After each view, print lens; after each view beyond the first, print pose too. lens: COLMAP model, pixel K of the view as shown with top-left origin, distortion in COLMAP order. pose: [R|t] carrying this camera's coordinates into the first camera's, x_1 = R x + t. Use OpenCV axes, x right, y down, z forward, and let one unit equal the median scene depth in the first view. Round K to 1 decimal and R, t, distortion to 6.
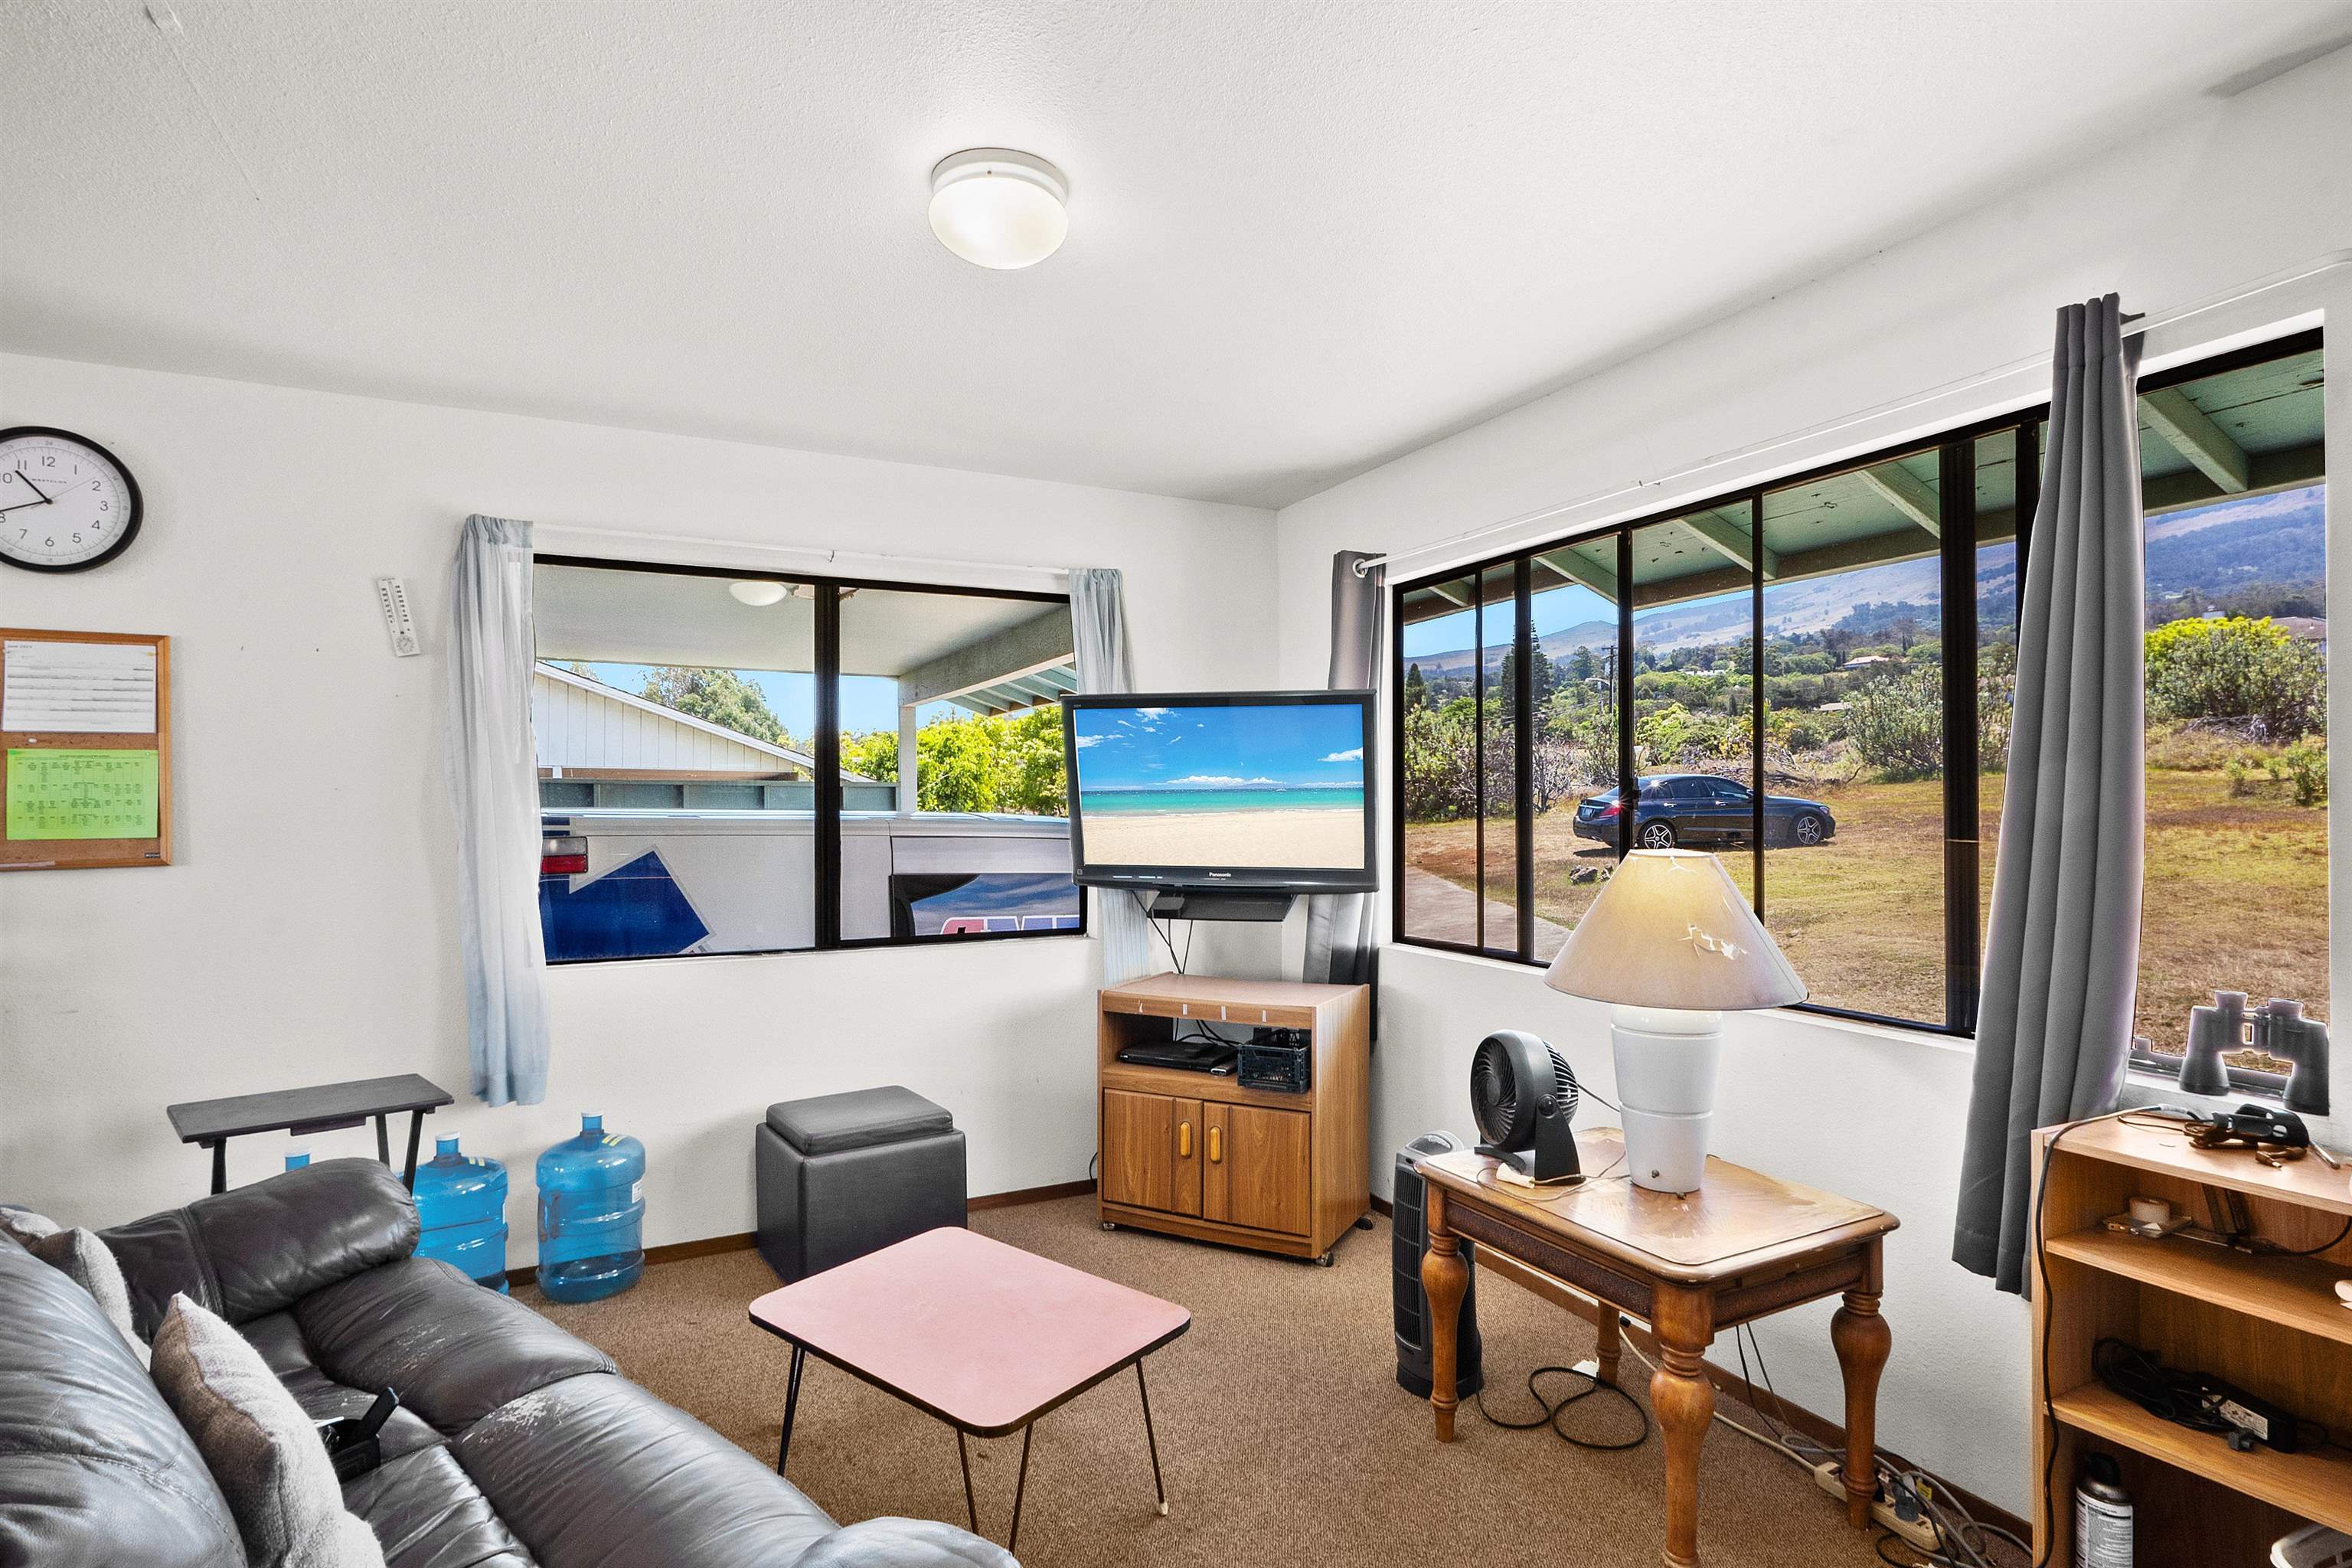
lens RADIAL K [[1215.3, 0, 1176.0], [0, 1215.3, 784.0], [0, 0, 1]] dist [0.002652, 0.000223]
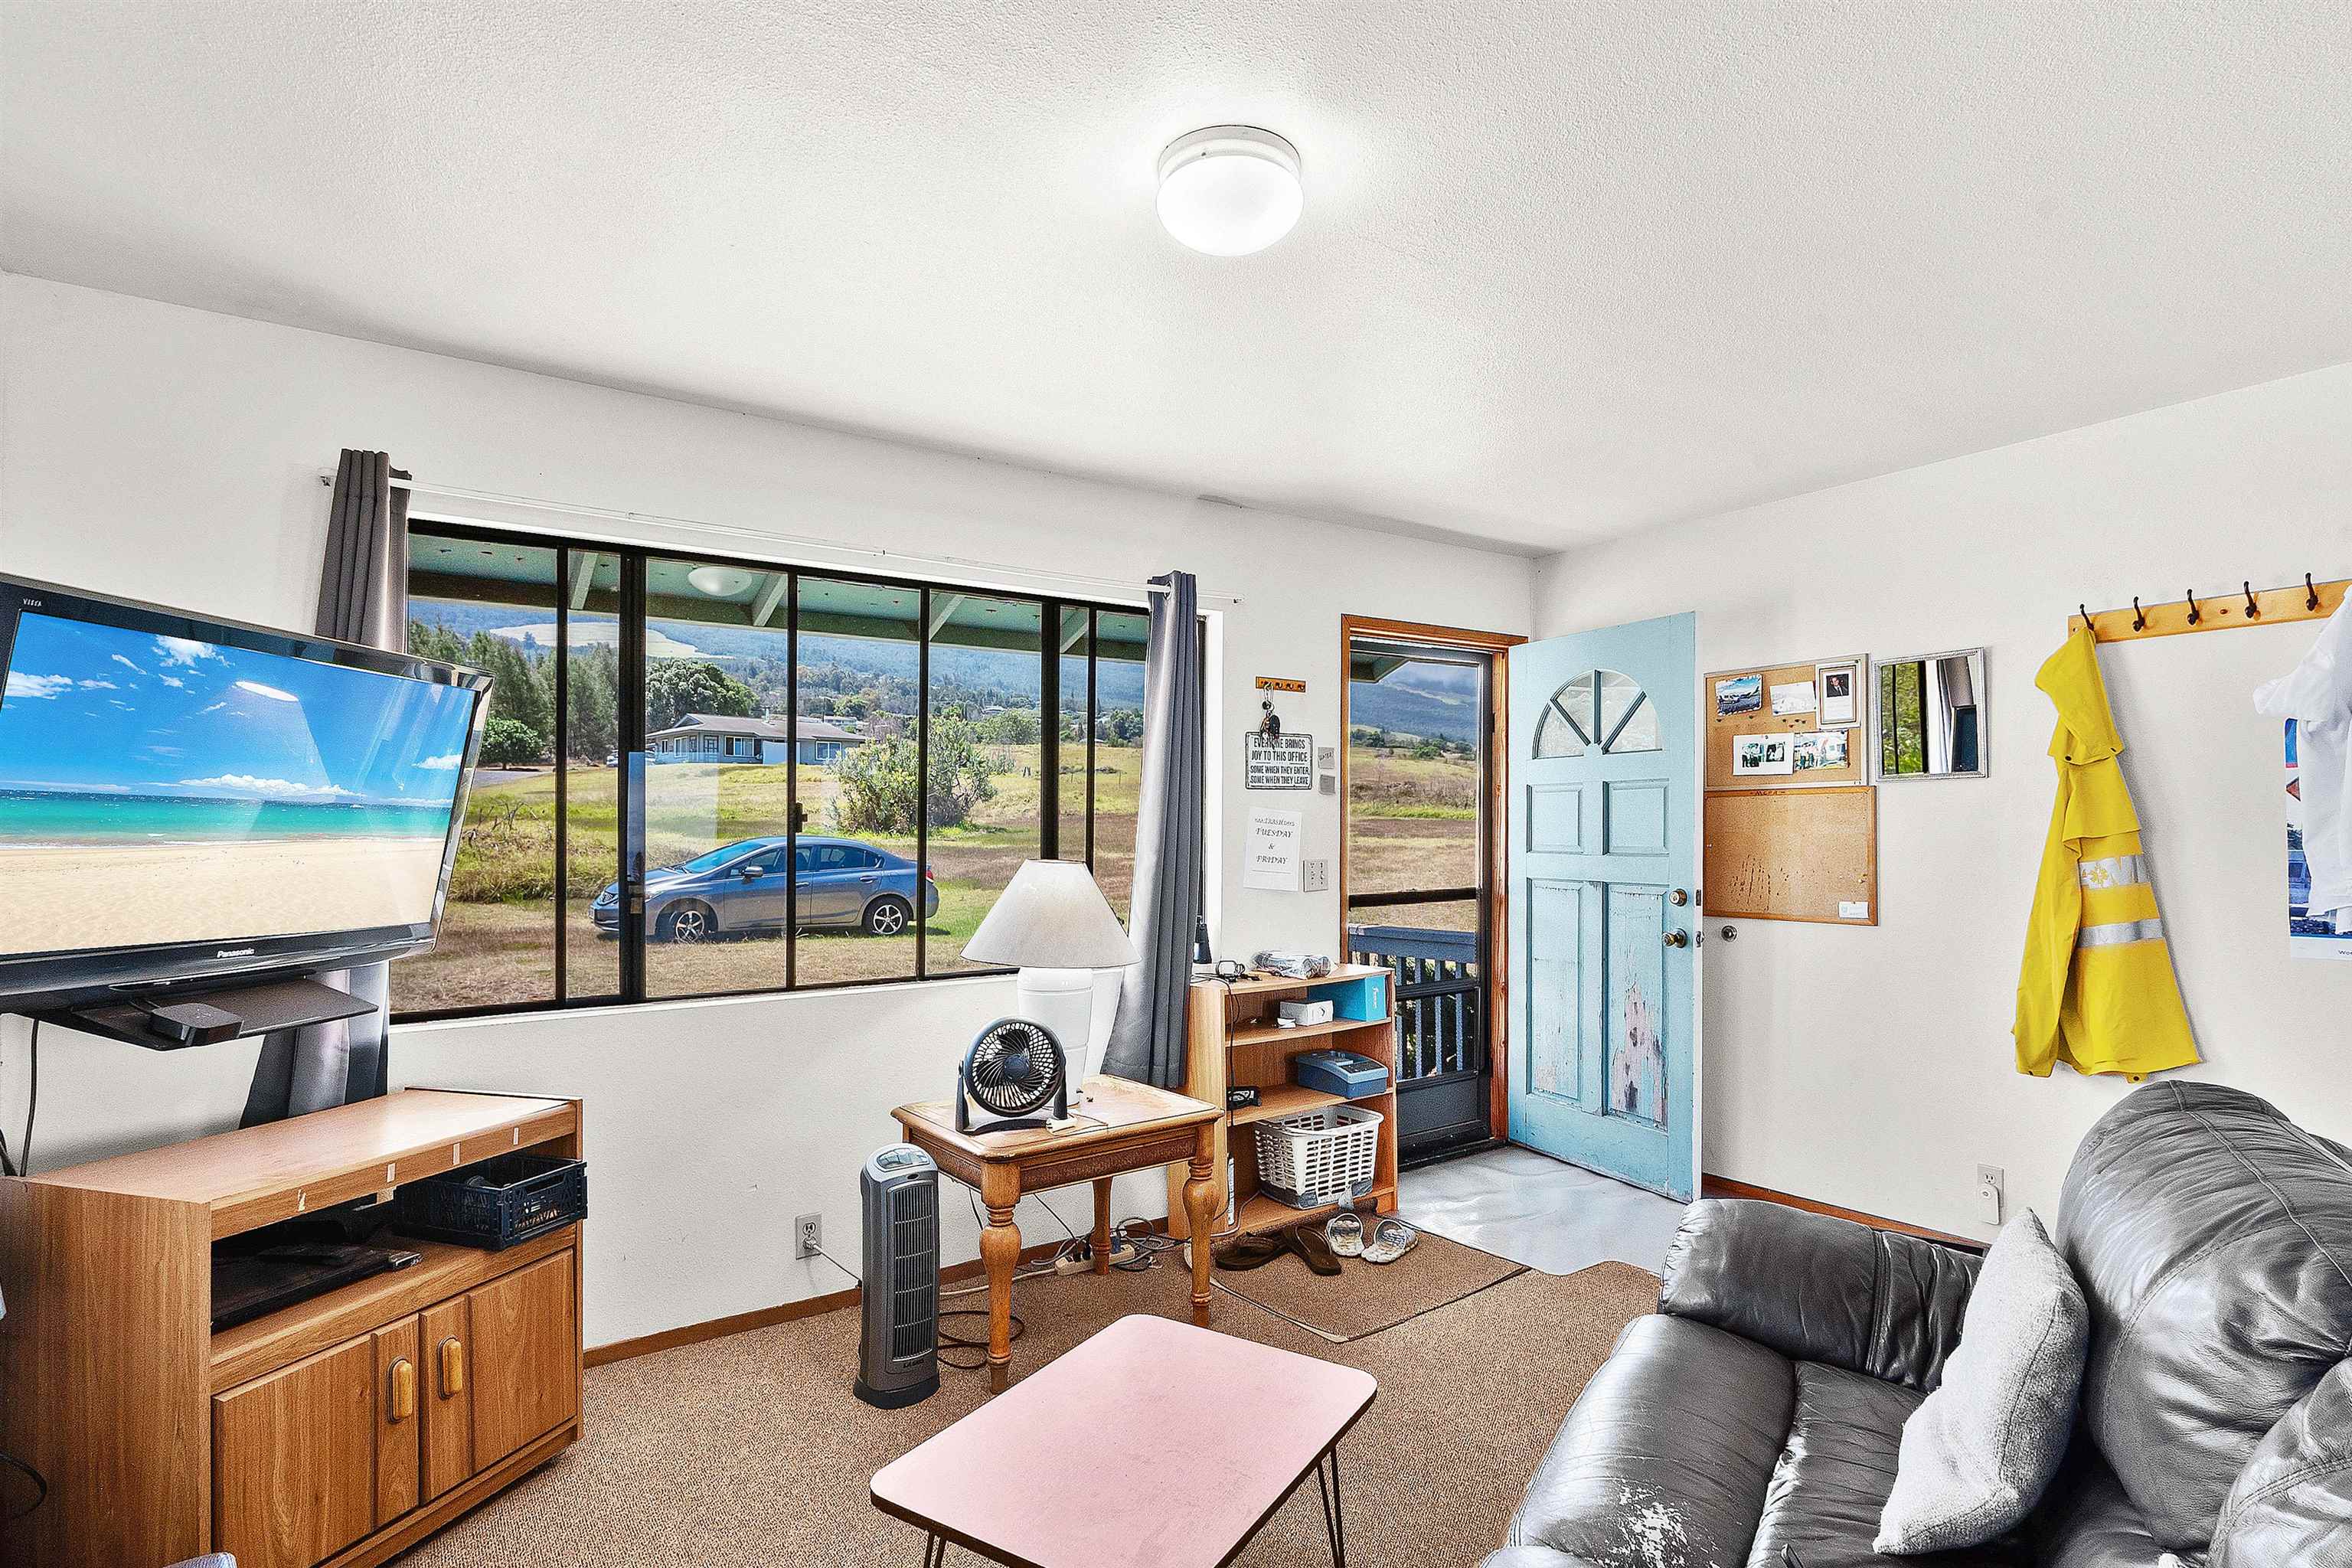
lens RADIAL K [[1184.7, 0, 1176.0], [0, 1184.7, 784.0], [0, 0, 1]] dist [-0.003070, -0.000897]
pose [[-0.157462, 0.036819, 0.986838, -0.642380], [-0.012905, 0.999143, -0.039337, 0.013862], [-0.987441, -0.018929, -0.156852, 0.730341]]
